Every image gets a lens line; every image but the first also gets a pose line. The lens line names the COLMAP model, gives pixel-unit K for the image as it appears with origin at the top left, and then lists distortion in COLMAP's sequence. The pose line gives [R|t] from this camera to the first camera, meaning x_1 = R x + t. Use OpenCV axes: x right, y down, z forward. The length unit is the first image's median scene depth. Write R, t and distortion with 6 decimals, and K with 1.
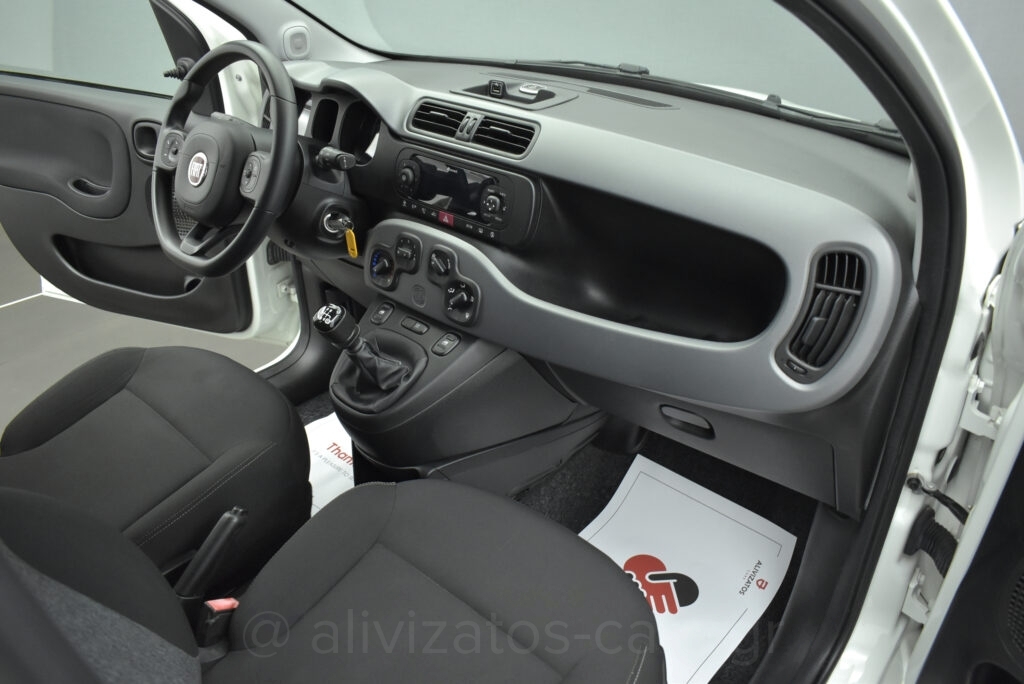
lens RADIAL K [[815.0, 0, 512.0], [0, 815.0, 342.0], [0, 0, 1]] dist [-0.073677, 0.006733]
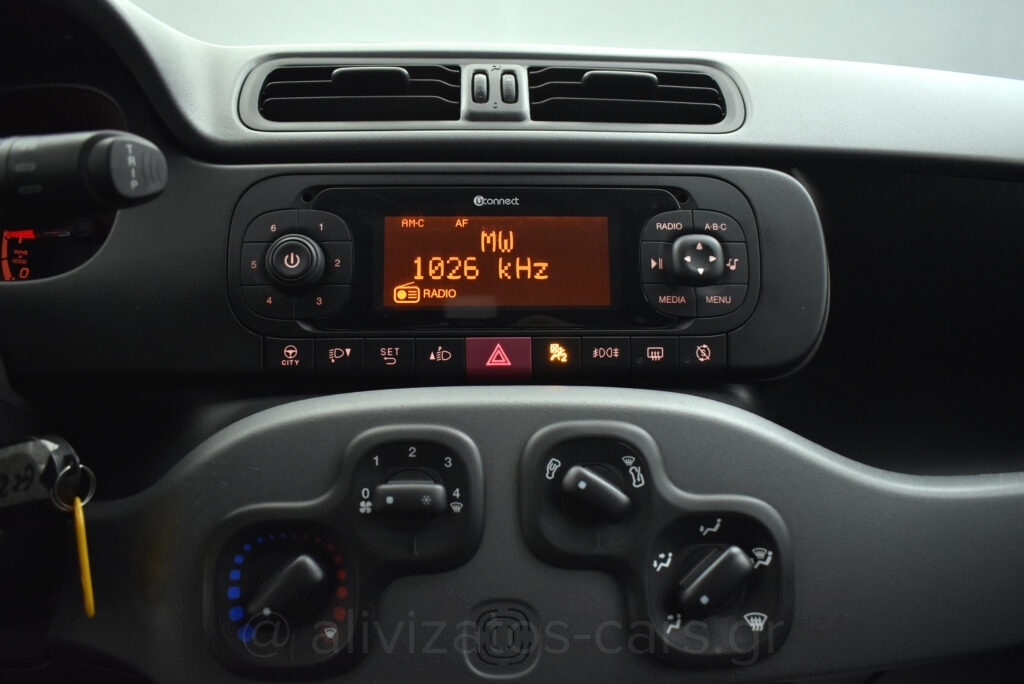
lens RADIAL K [[794.9, 0, 512.0], [0, 794.9, 342.0], [0, 0, 1]] dist [-0.093921, 0.005168]
pose [[0.701441, -0.090329, 0.706980, -0.277010], [0.352696, 0.905961, -0.234180, -0.081072], [-0.619343, 0.413612, 0.667337, 0.764459]]
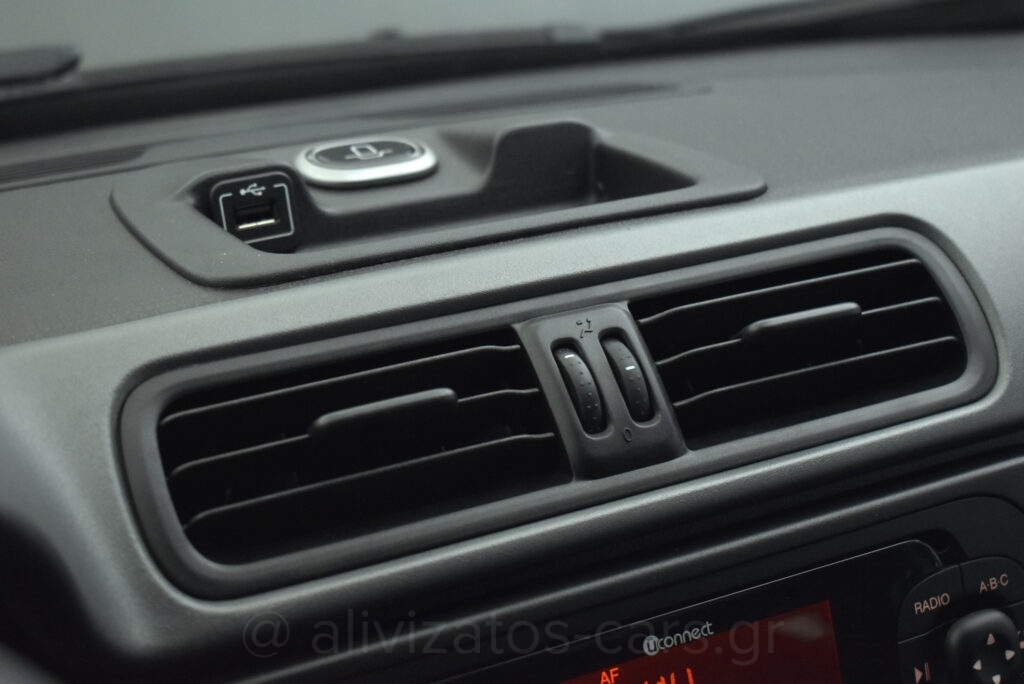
lens RADIAL K [[1978.9, 0, 512.0], [0, 1978.9, 342.0], [0, 0, 1]] dist [-0.048804, -0.205658]
pose [[0.318998, -0.326652, 0.889685, -0.416985], [0.499155, 0.855889, 0.135271, -0.321598], [-0.805658, 0.400940, 0.436077, 0.770447]]
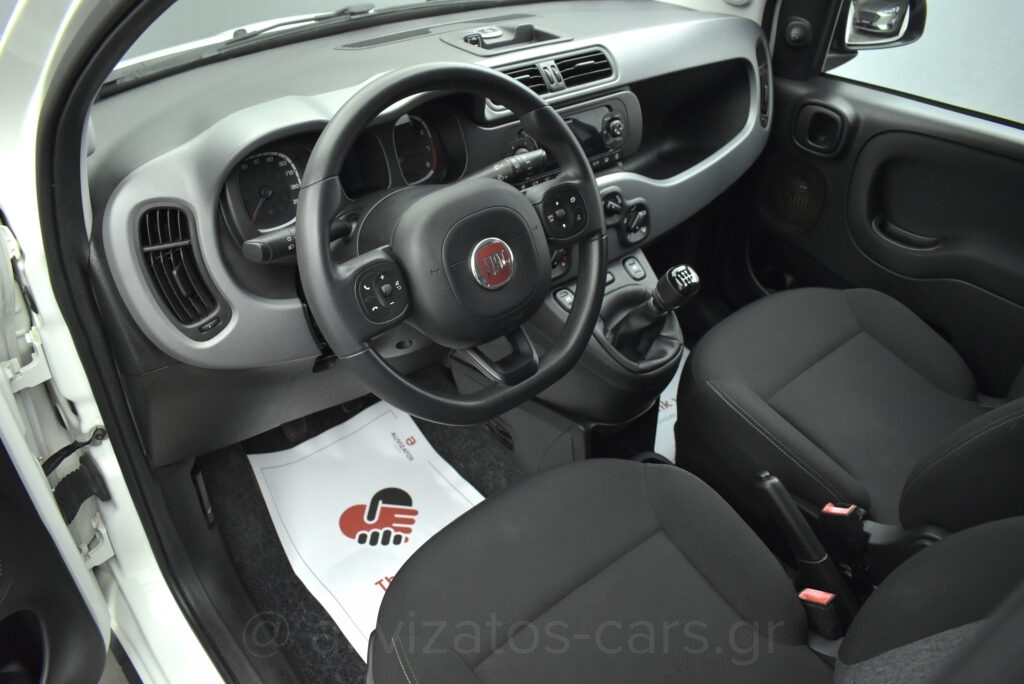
lens RADIAL K [[794.9, 0, 512.0], [0, 794.9, 342.0], [0, 0, 1]] dist [-0.093921, 0.005168]
pose [[0.116278, -0.574525, 0.810186, -0.940304], [0.472434, 0.749523, 0.463704, -0.455214], [-0.873662, 0.328841, 0.358578, 0.758822]]
